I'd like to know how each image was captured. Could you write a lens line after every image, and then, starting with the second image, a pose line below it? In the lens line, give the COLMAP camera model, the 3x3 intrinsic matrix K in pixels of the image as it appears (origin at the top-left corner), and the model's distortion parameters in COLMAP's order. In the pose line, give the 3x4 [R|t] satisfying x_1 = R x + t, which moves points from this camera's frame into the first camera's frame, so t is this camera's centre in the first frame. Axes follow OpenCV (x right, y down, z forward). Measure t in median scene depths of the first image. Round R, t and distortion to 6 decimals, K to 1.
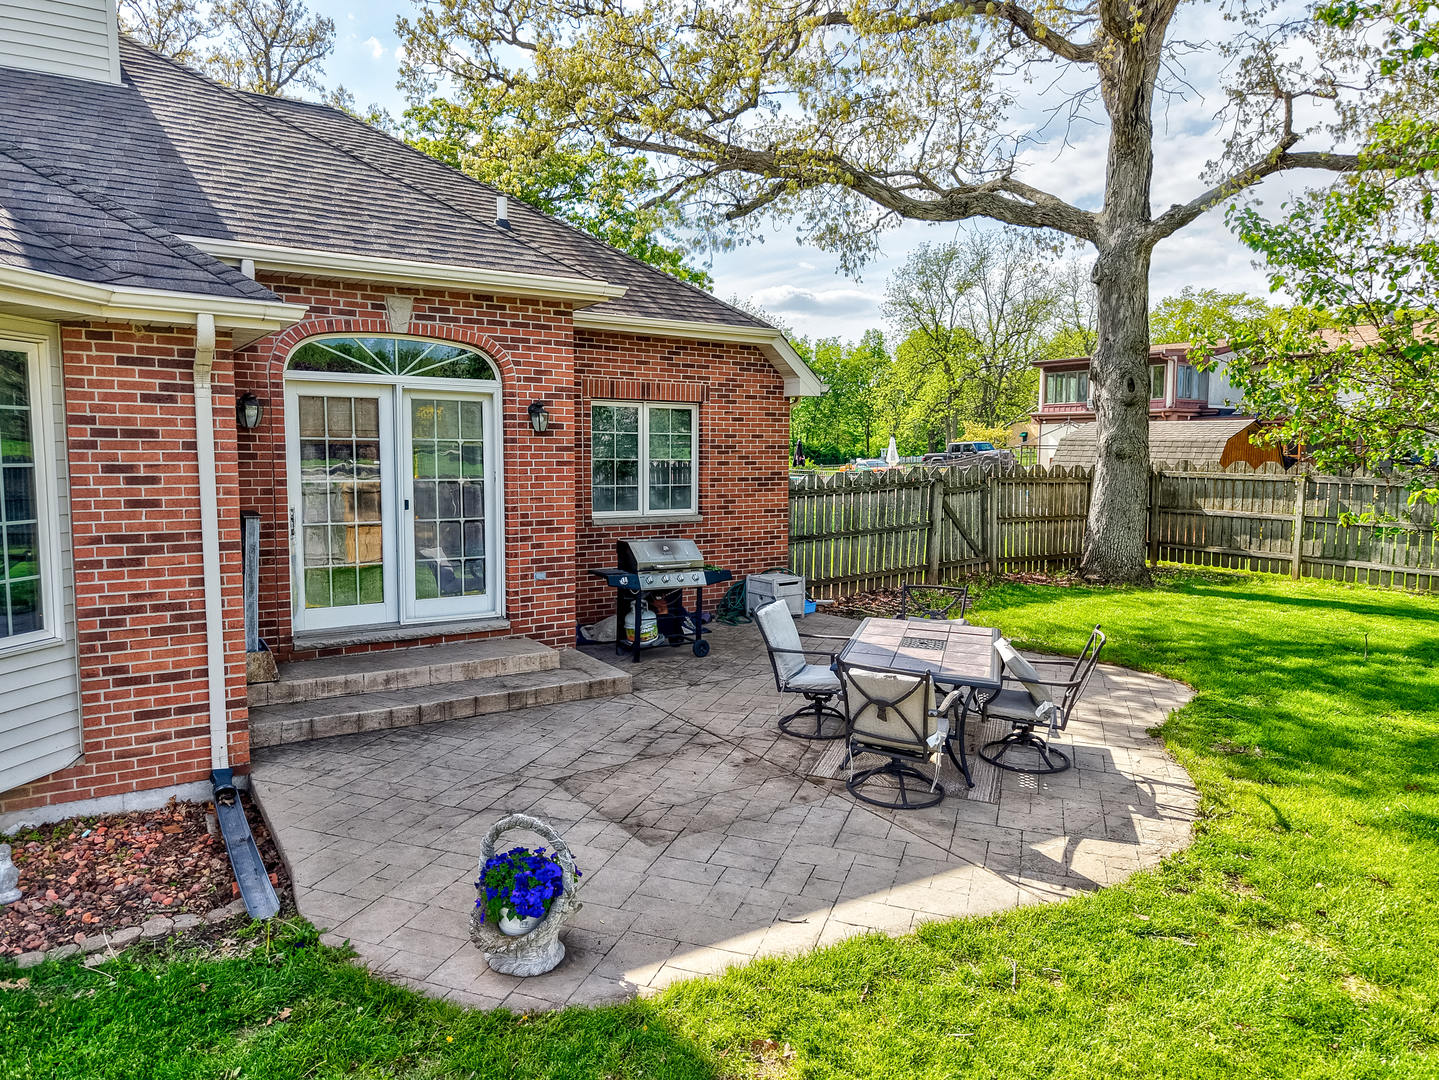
lens RADIAL K [[957.4, 0, 719.8], [0, 957.4, 541.7], [0, 0, 1]] dist [0.038840, -0.022895]
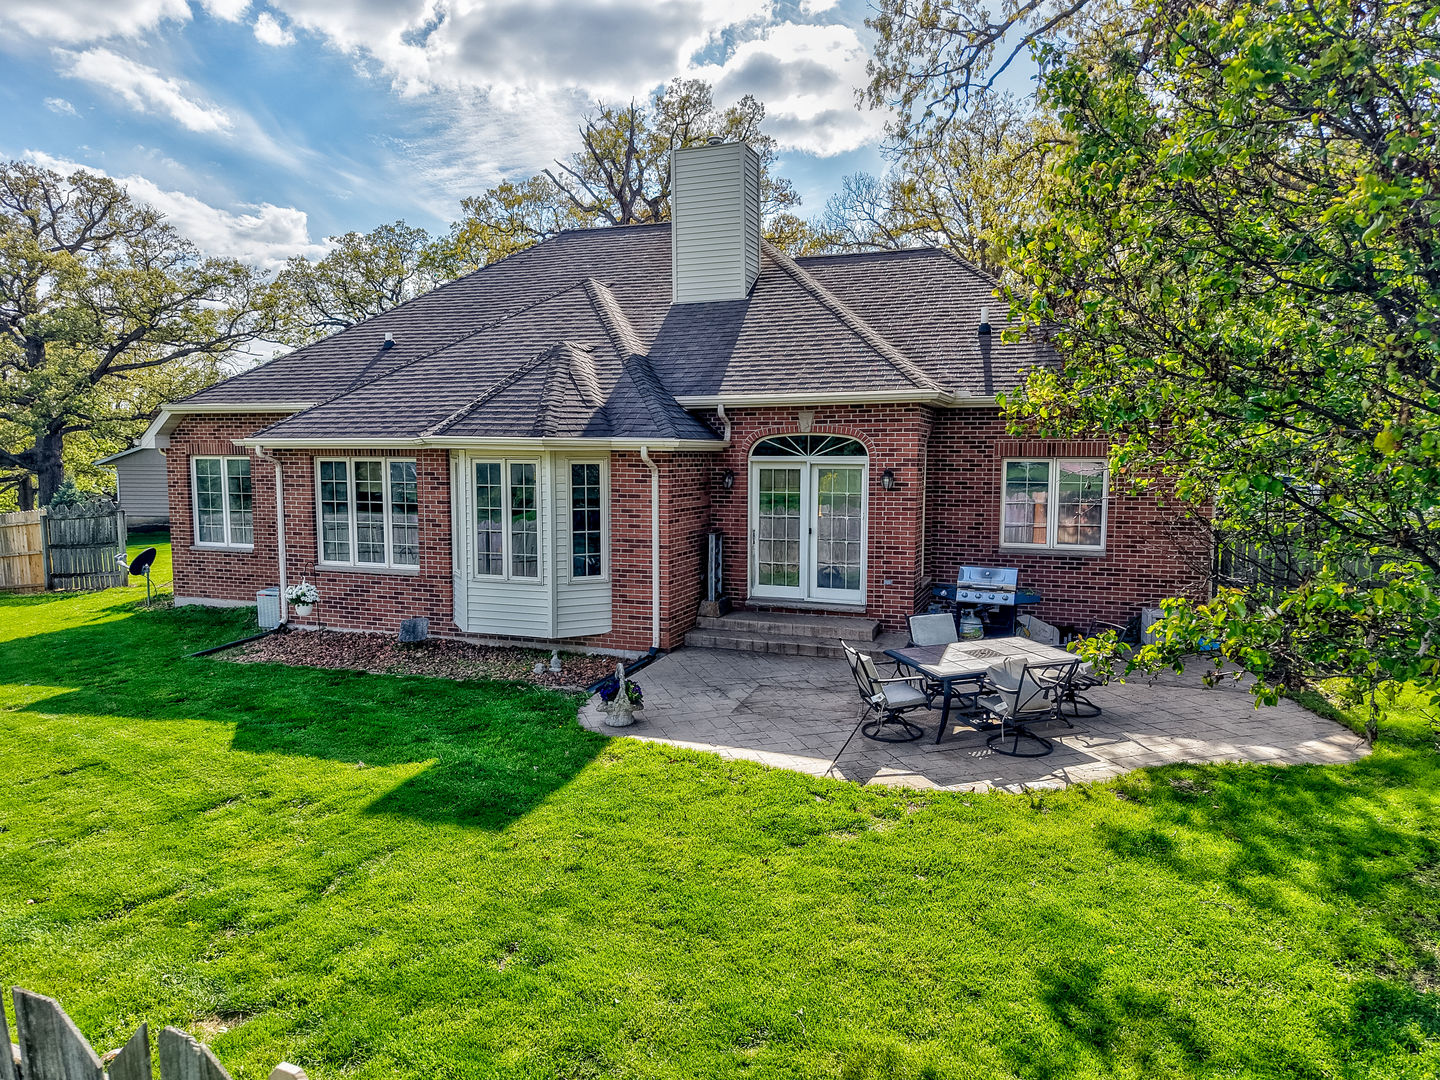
lens RADIAL K [[958.1, 0, 725.5], [0, 958.1, 534.3], [0, 0, 1]] dist [0.038840, -0.022895]
pose [[0.596071, 0.064855, -0.800308, 0.875564], [-0.073407, 0.996960, 0.026118, -0.061098], [0.799569, 0.043181, 0.599019, -0.126844]]
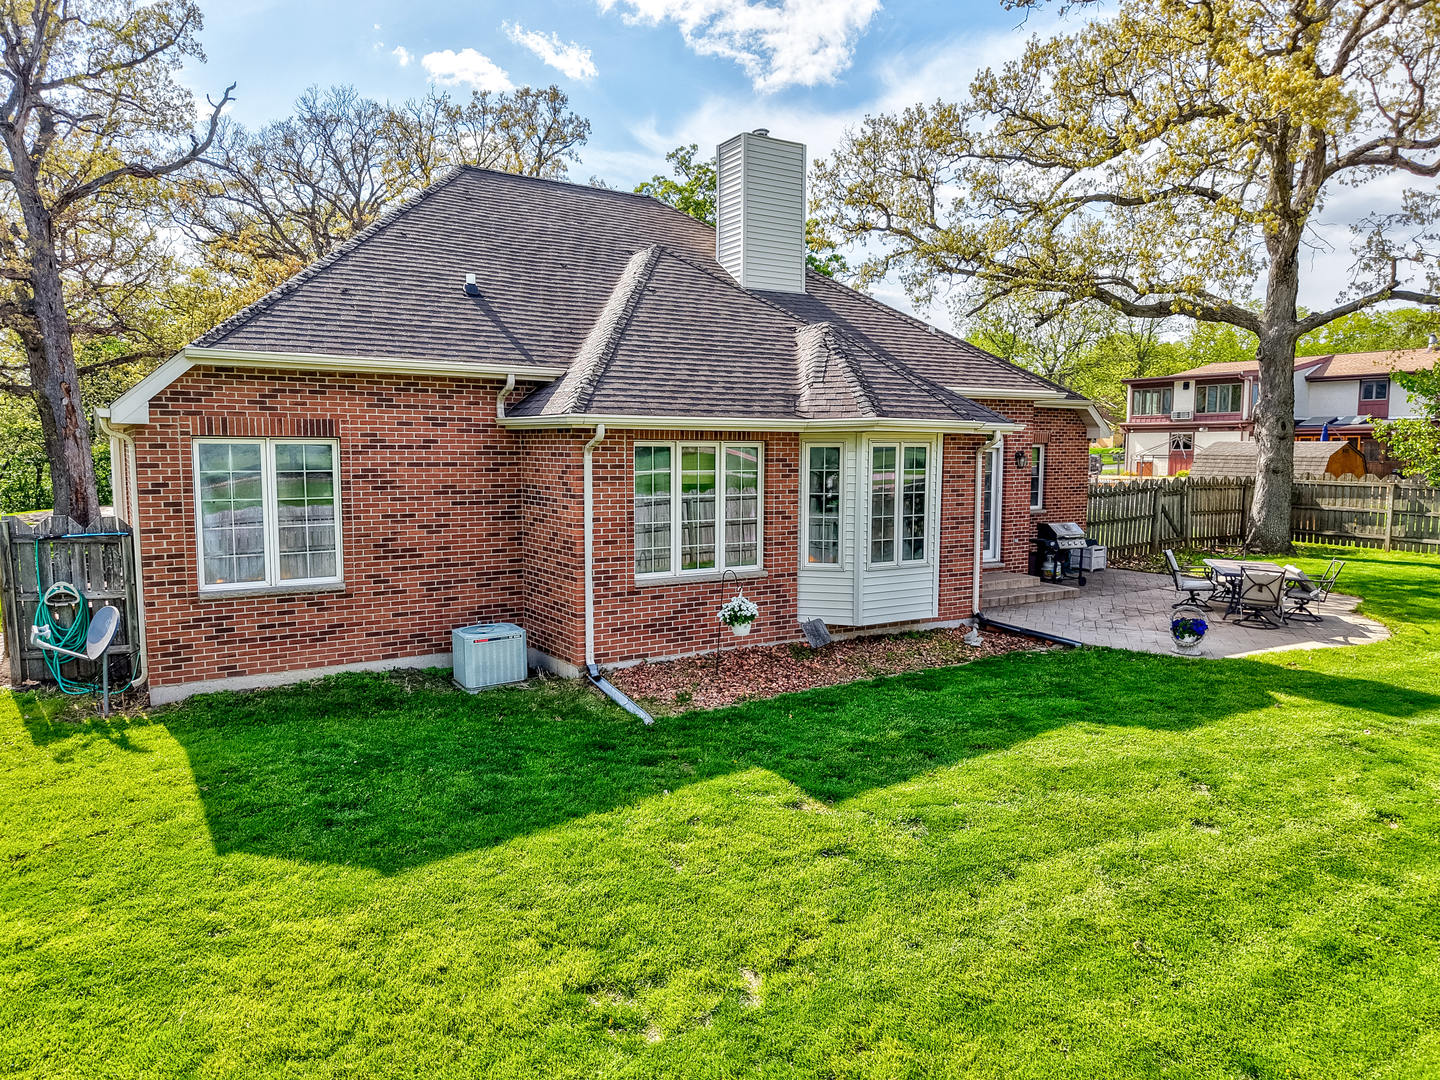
lens RADIAL K [[958.1, 0, 718.8], [0, 958.1, 541.8], [0, 0, 1]] dist [0.038840, -0.022895]
pose [[0.999771, -0.000245, -0.021393, -0.749516], [0.000314, 0.999995, 0.003226, 0.031782], [0.021392, -0.003232, 0.999766, -0.969255]]
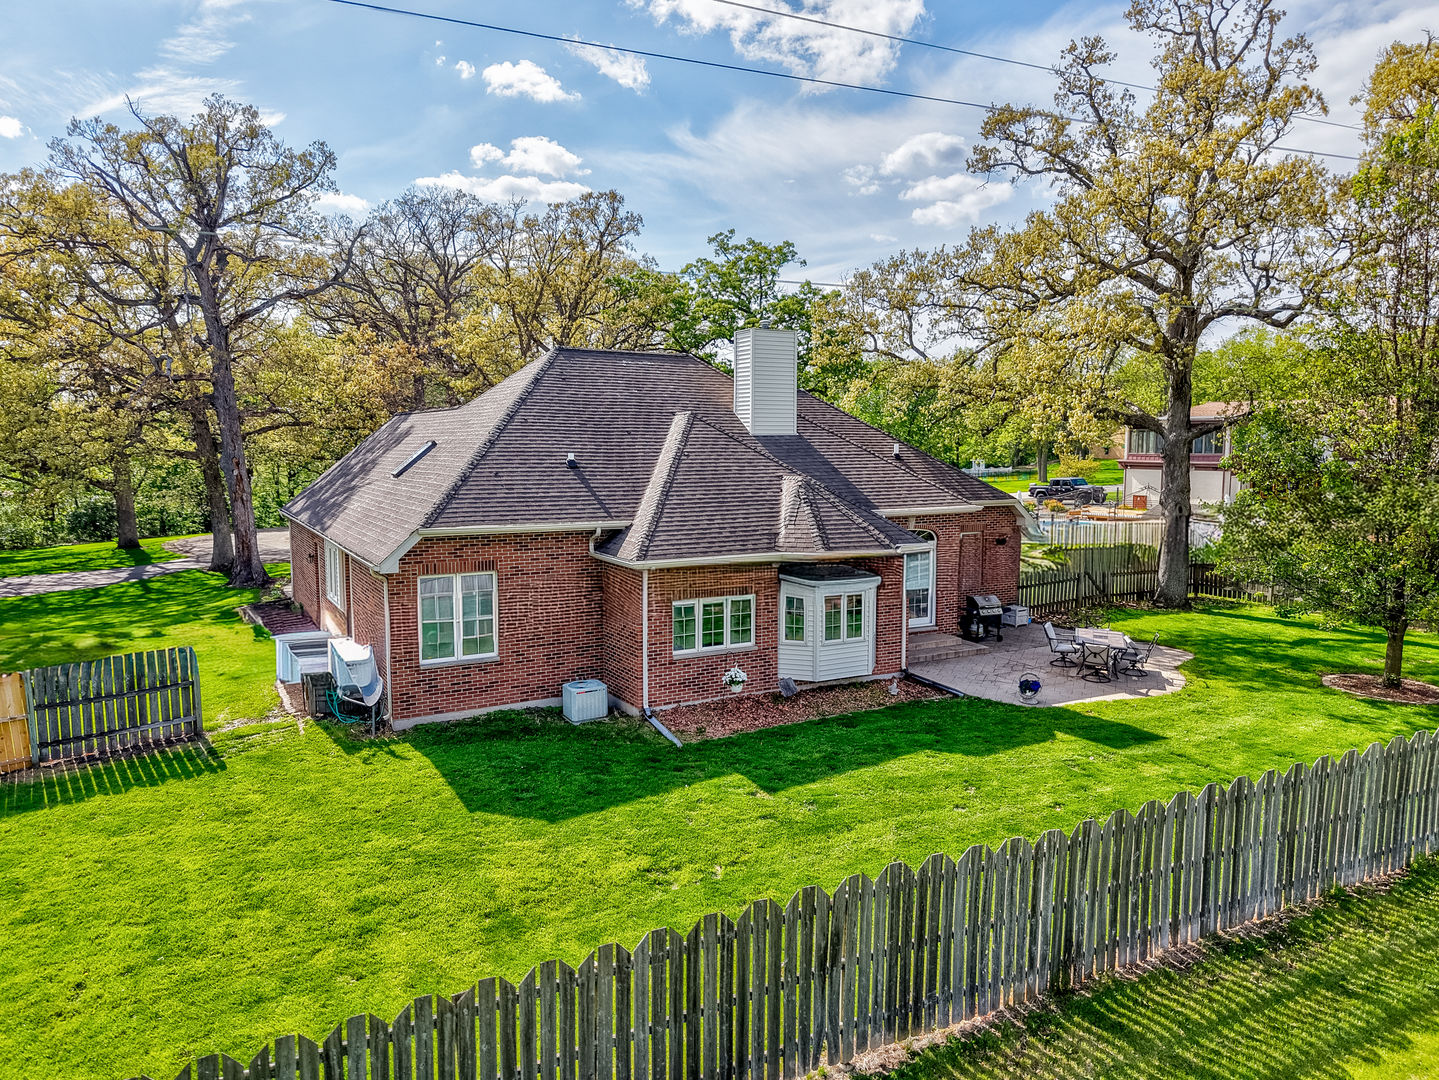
lens RADIAL K [[957.4, 0, 720.8], [0, 957.4, 539.8], [0, 0, 1]] dist [0.038840, -0.022895]
pose [[0.997614, 0.004795, -0.068867, -0.642354], [-0.004336, 0.999967, 0.006814, -0.180776], [0.068898, -0.006499, 0.997603, -1.766555]]
